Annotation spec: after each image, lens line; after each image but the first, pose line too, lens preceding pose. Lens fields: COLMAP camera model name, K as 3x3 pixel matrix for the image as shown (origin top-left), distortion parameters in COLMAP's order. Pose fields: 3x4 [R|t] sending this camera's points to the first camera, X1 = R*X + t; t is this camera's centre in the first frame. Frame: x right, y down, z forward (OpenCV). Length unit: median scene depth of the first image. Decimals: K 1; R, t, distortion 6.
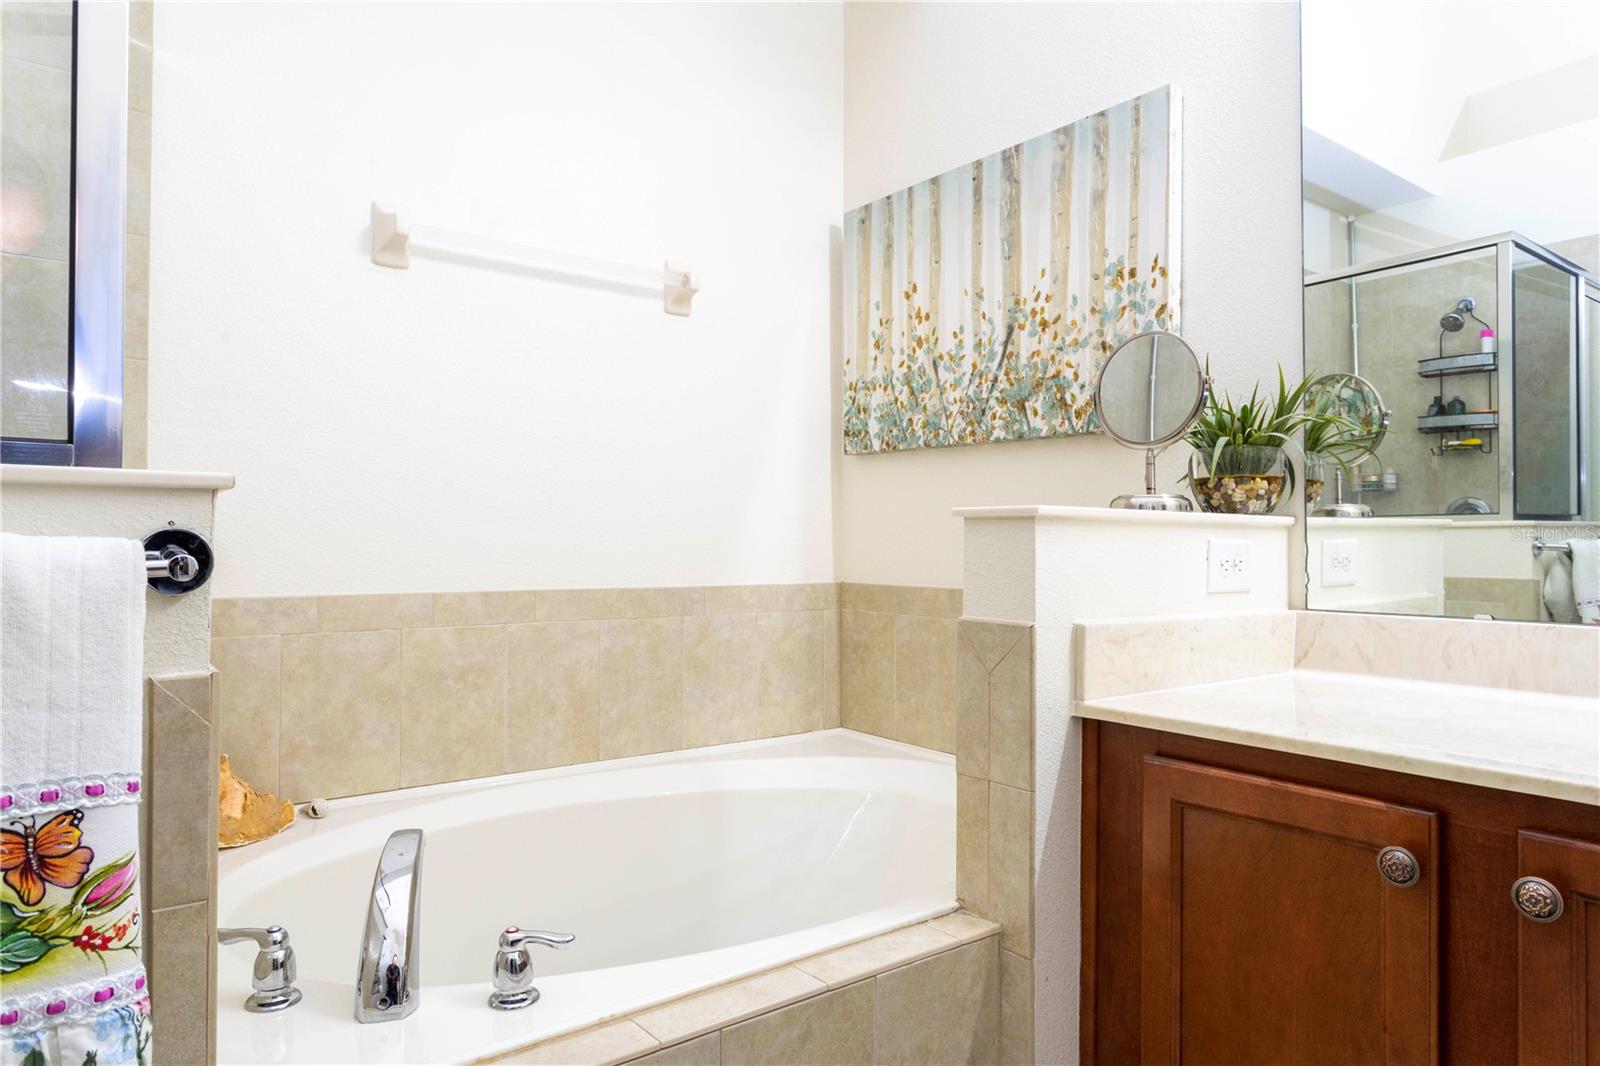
lens RADIAL K [[973.2, 0, 809.1], [0, 973.2, 532.4], [0, 0, 1]] dist [-0.018909, 0.003042]
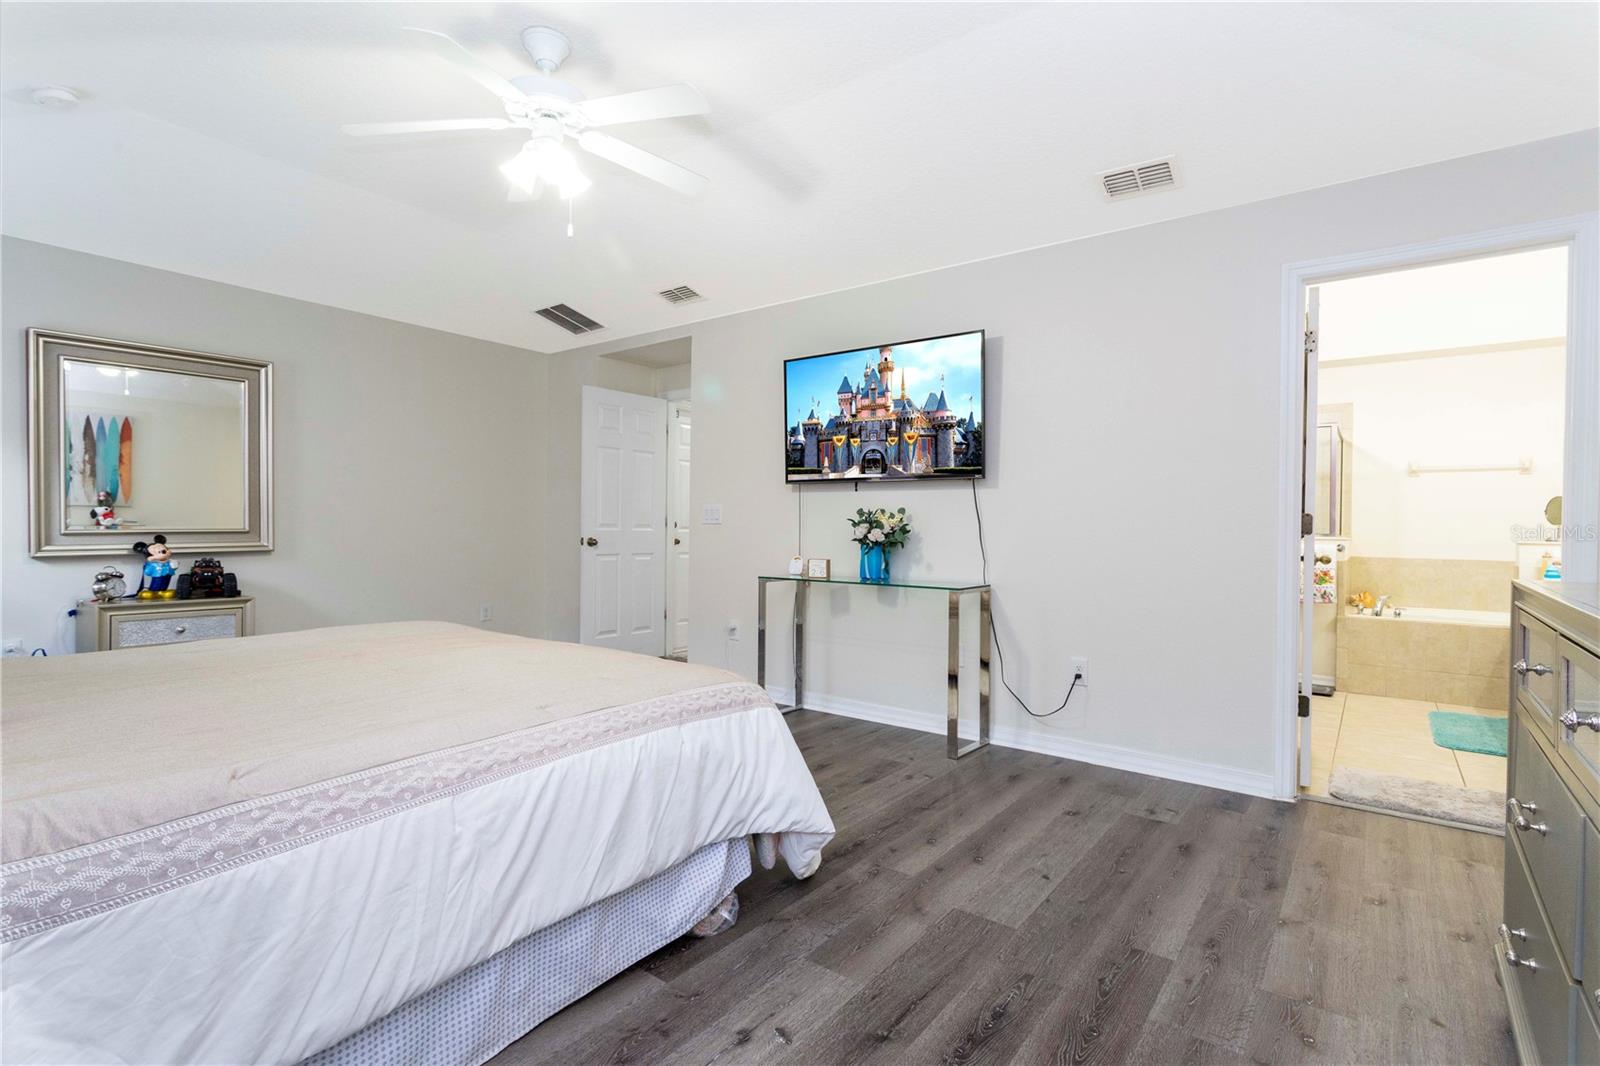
lens RADIAL K [[753.0, 0, 810.2], [0, 753.0, 532.0], [0, 0, 1]] dist [-0.009258, 0.004683]
pose [[0.272377, 0.004573, -0.962180, 1.880816], [-0.001941, 0.999989, 0.004203, -0.054329], [0.962189, 0.000723, 0.272383, -2.255142]]
